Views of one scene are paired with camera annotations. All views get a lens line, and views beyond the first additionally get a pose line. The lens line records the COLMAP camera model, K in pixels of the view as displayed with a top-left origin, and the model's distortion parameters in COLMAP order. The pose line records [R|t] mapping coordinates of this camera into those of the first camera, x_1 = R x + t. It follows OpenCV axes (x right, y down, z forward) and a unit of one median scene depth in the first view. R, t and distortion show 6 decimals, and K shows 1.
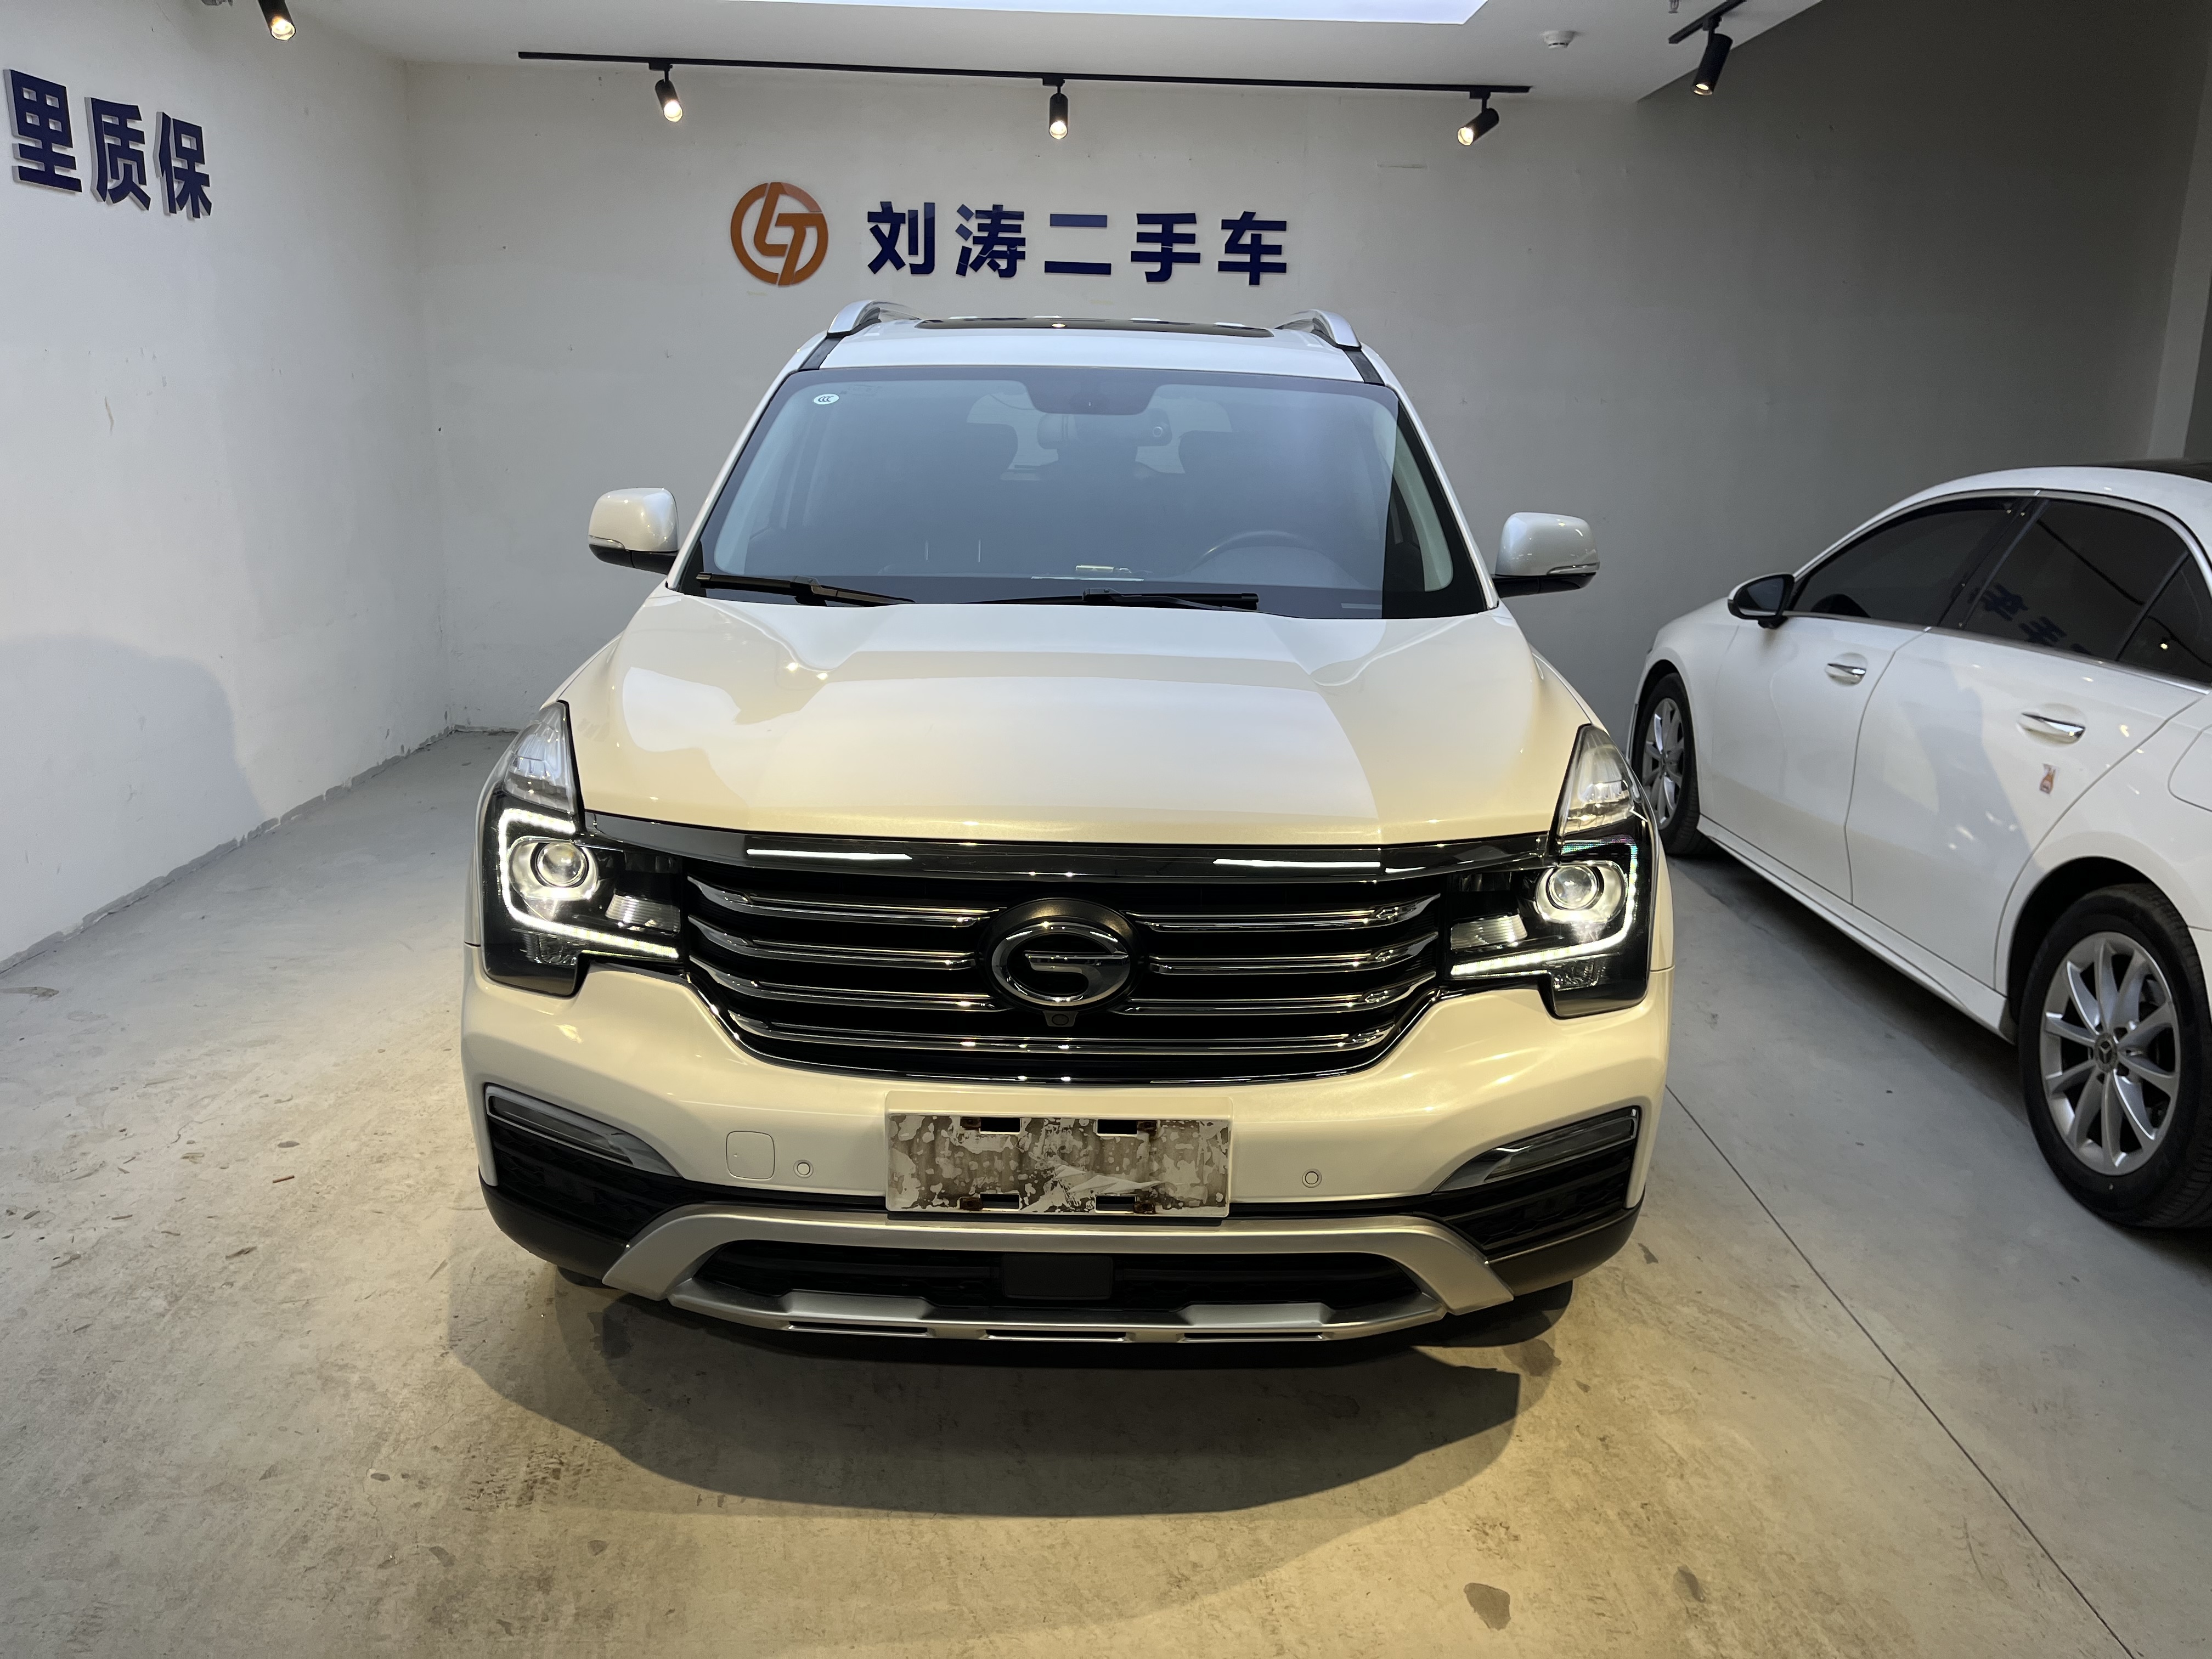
lens RADIAL K [[1686.1, 0, 1097.2], [0, 1686.1, 829.0], [0, 0, 1]] dist [0.065637, -0.084931]
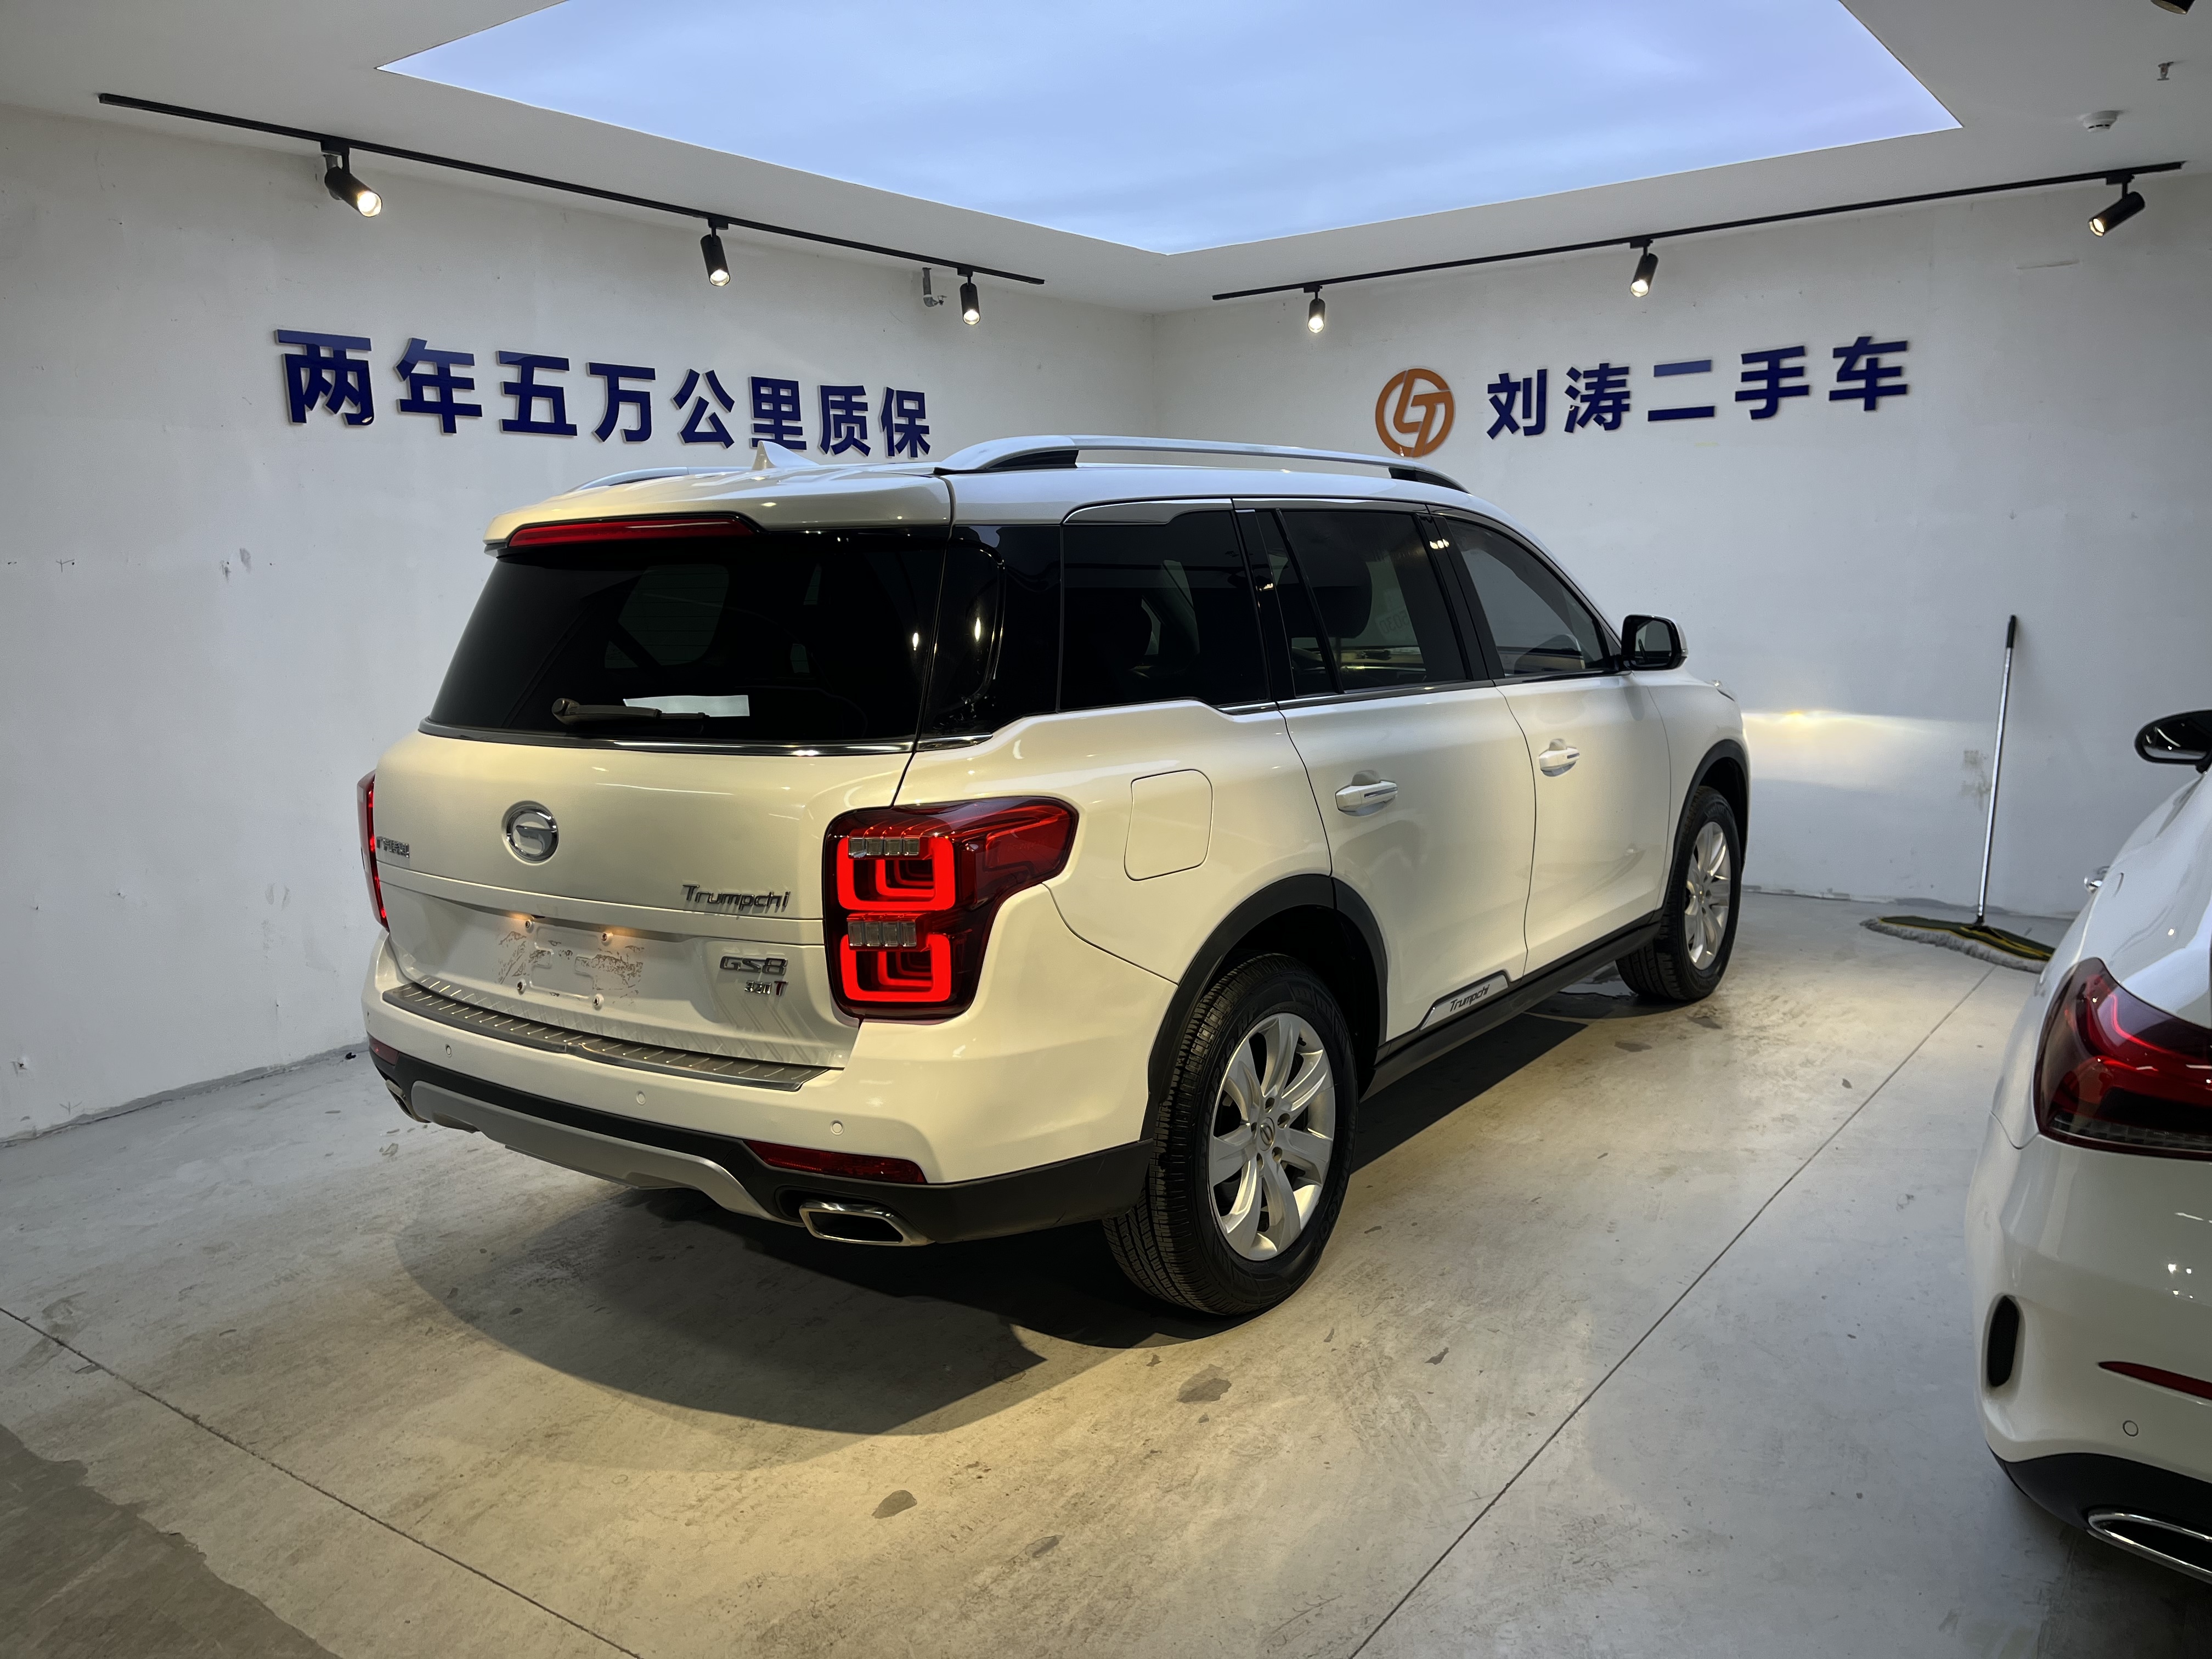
lens RADIAL K [[1680.9, 0, 1106.0], [0, 1680.9, 829.5], [0, 0, 1]] dist [0.039393, -0.002662]
pose [[0.792845, 0.048281, -0.607507, 0.517878], [-0.100700, 0.993533, -0.052462, 0.005763], [0.601045, 0.102771, 0.792580, 0.027385]]
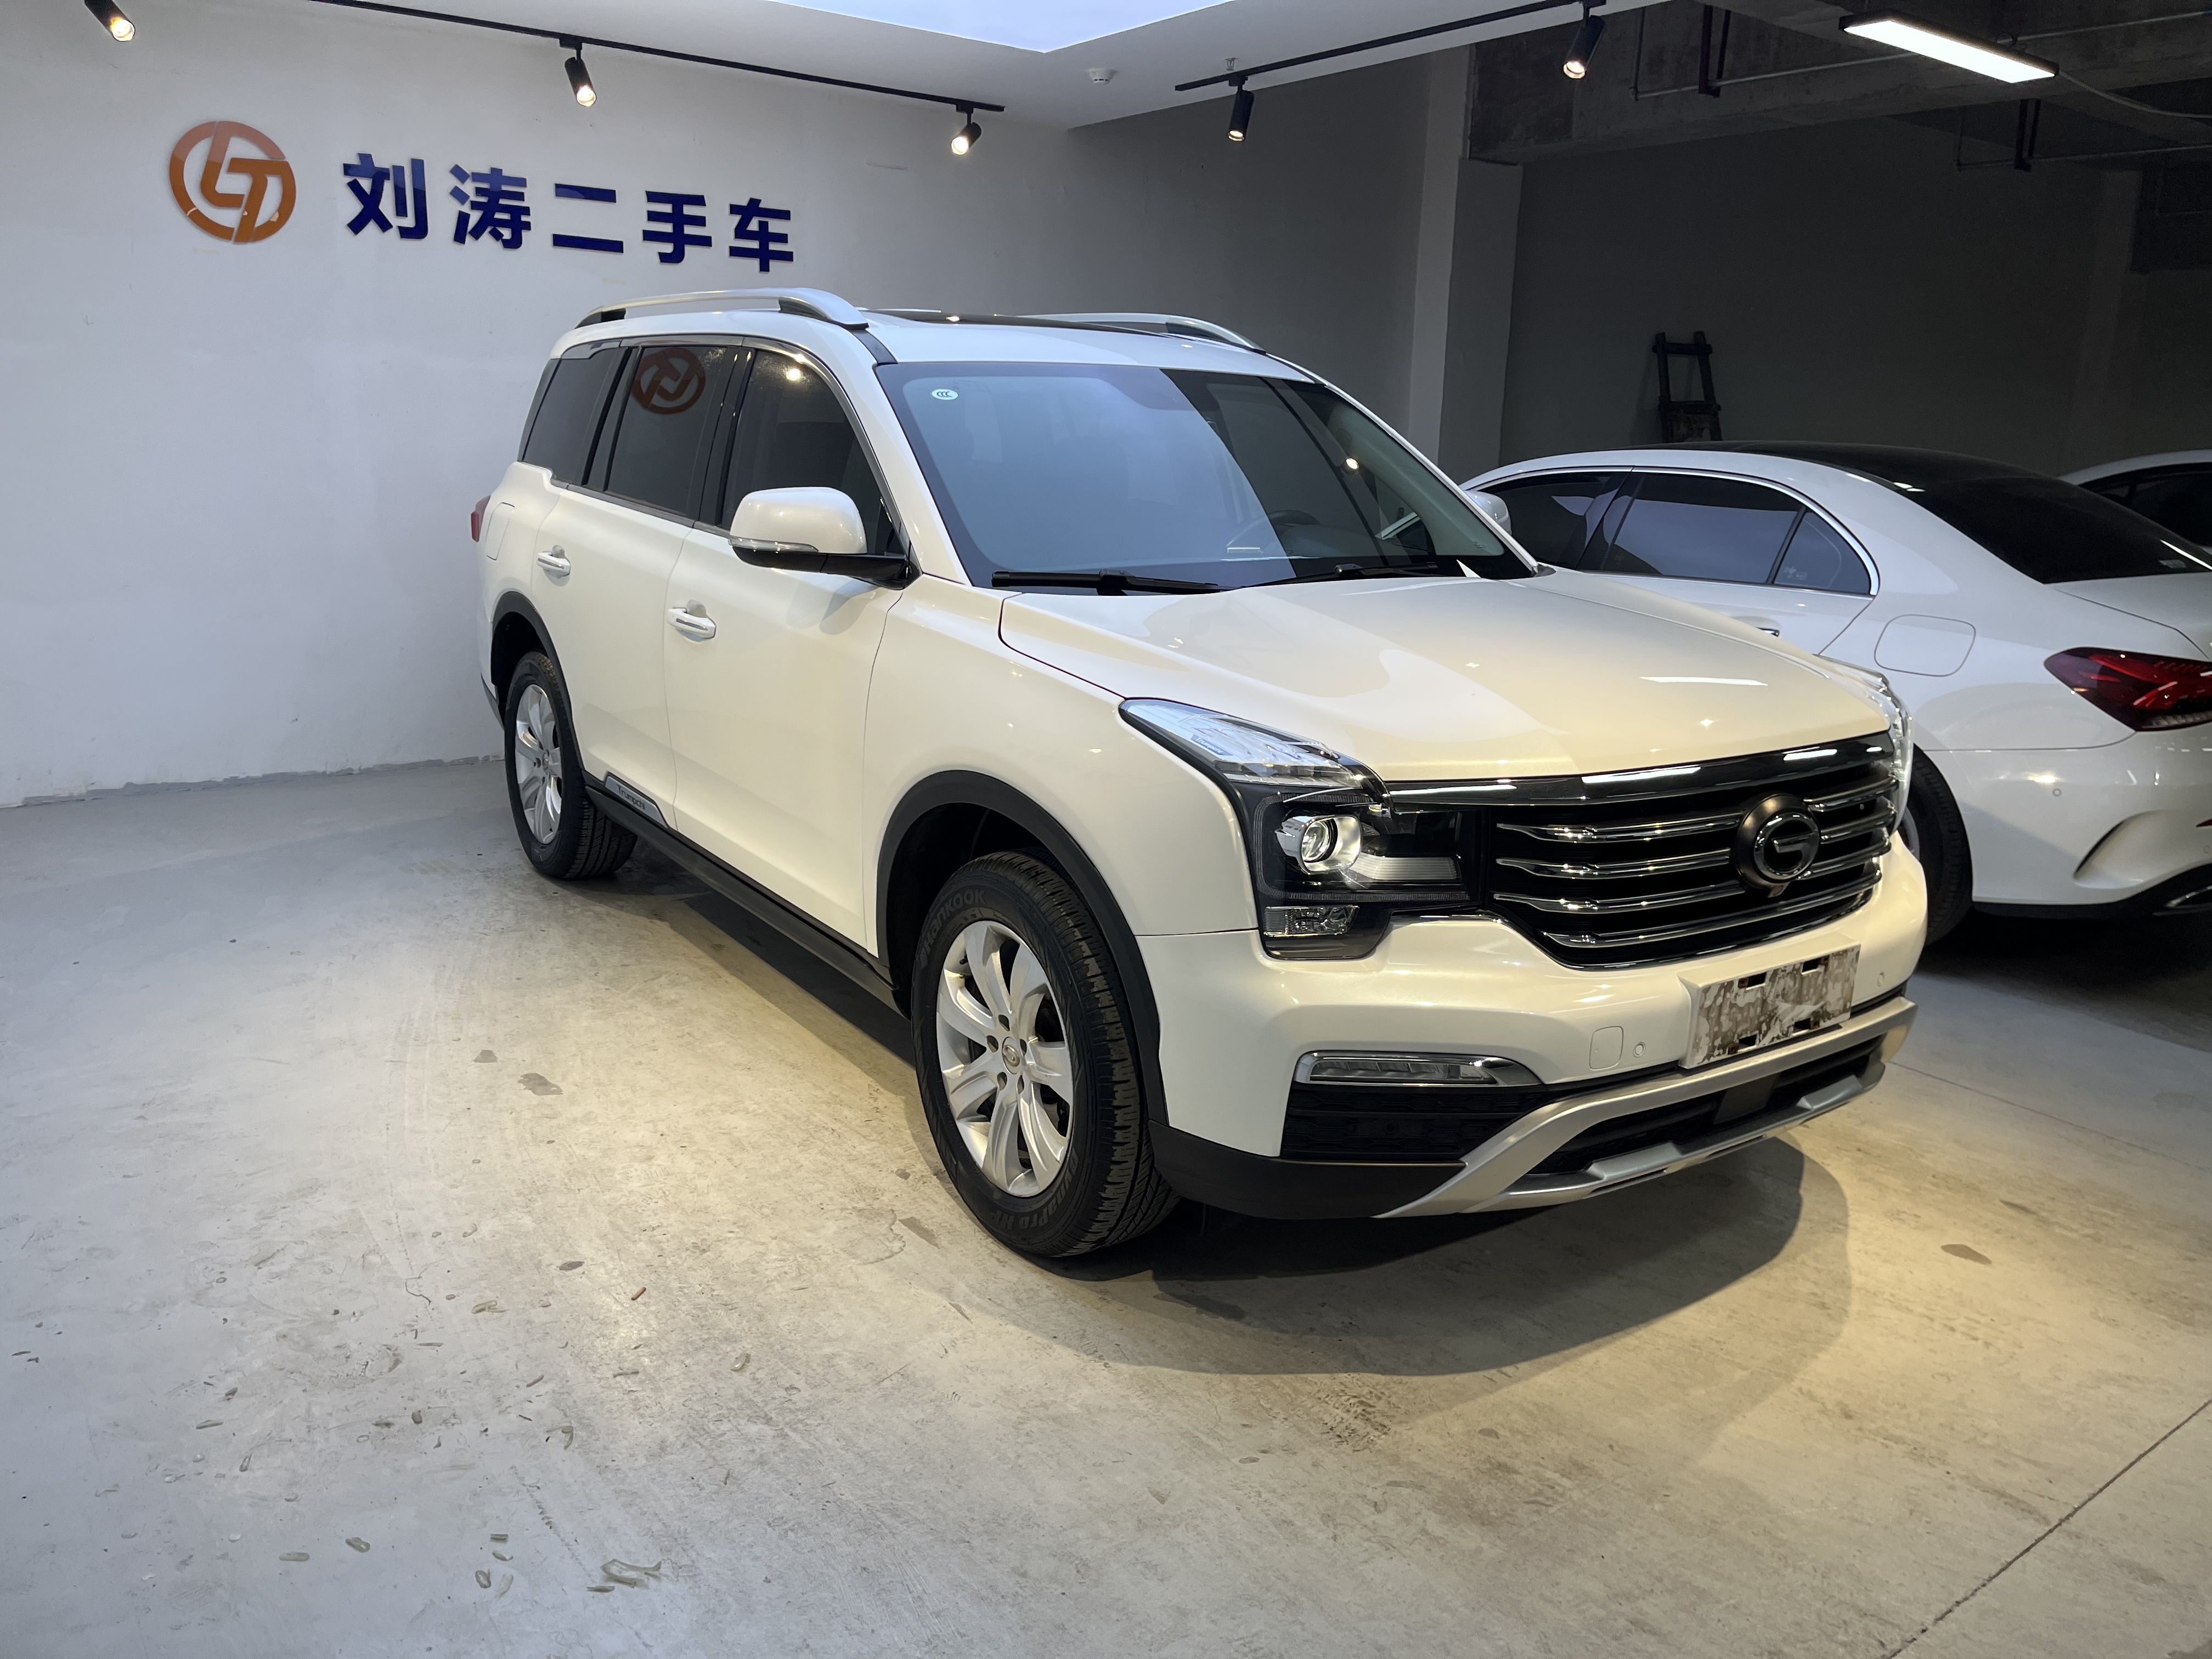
lens RADIAL K [[1686.8, 0, 1129.2], [0, 1686.8, 807.2], [0, 0, 1]] dist [0.089363, -0.121150]
pose [[0.811280, -0.129427, 0.570152, -0.527248], [0.130450, 0.990677, 0.039268, -0.029330], [-0.569919, 0.042520, 0.820600, 0.099679]]
